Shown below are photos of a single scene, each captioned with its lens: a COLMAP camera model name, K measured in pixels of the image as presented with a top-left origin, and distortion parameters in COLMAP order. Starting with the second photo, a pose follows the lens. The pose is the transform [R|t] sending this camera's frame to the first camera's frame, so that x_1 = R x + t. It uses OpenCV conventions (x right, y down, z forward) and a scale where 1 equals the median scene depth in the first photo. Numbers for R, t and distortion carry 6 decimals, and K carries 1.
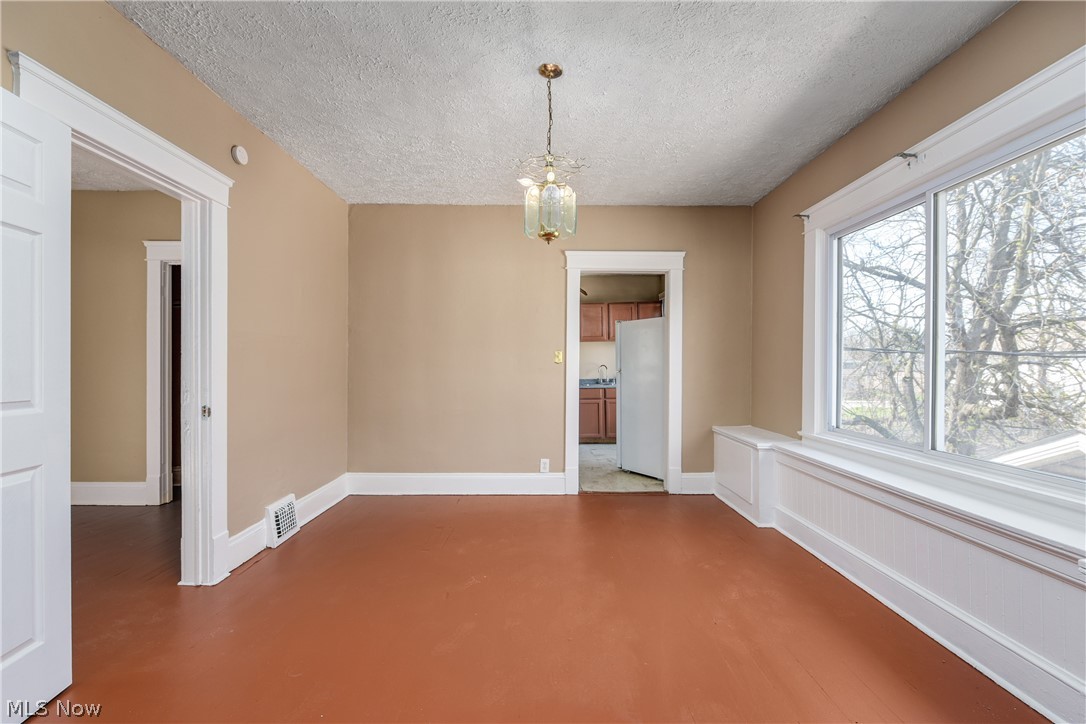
lens RADIAL K [[448.6, 0, 542.9], [0, 448.6, 365.6], [0, 0, 1]] dist [-0.001275, -0.000173]
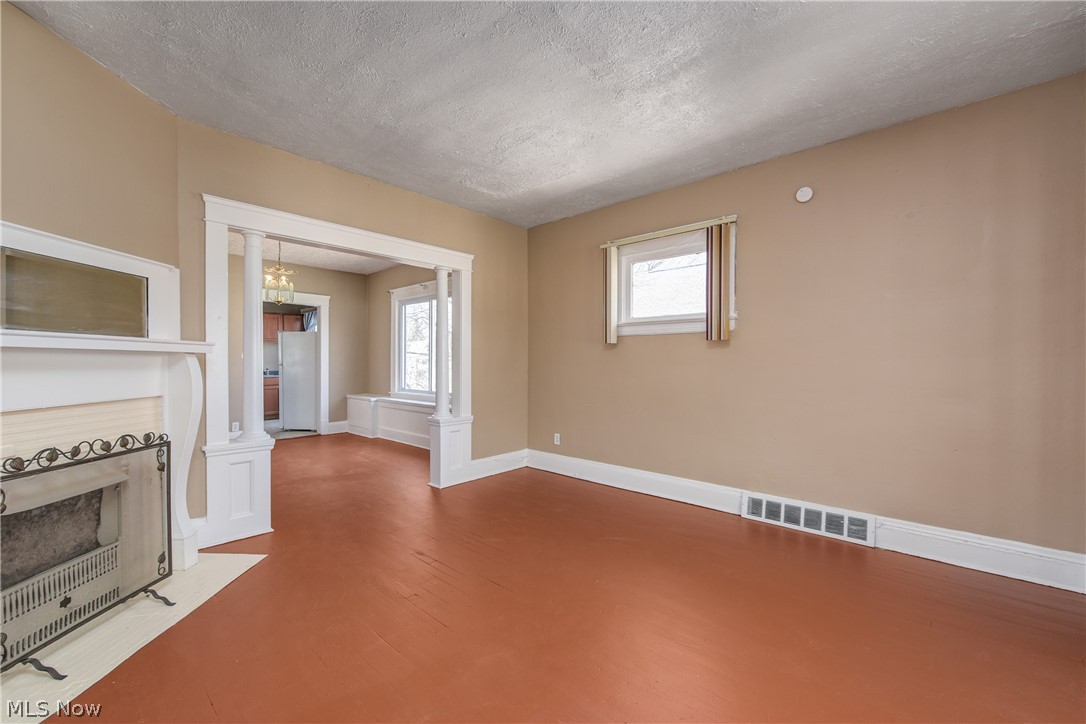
lens RADIAL K [[429.7, 0, 537.9], [0, 429.7, 367.3], [0, 0, 1]] dist [0.001693, -0.001291]
pose [[0.684995, -0.008470, 0.728499, -0.354537], [-0.000426, 0.999928, 0.012026, 0.003453], [-0.728548, -0.008548, 0.684942, -0.748044]]
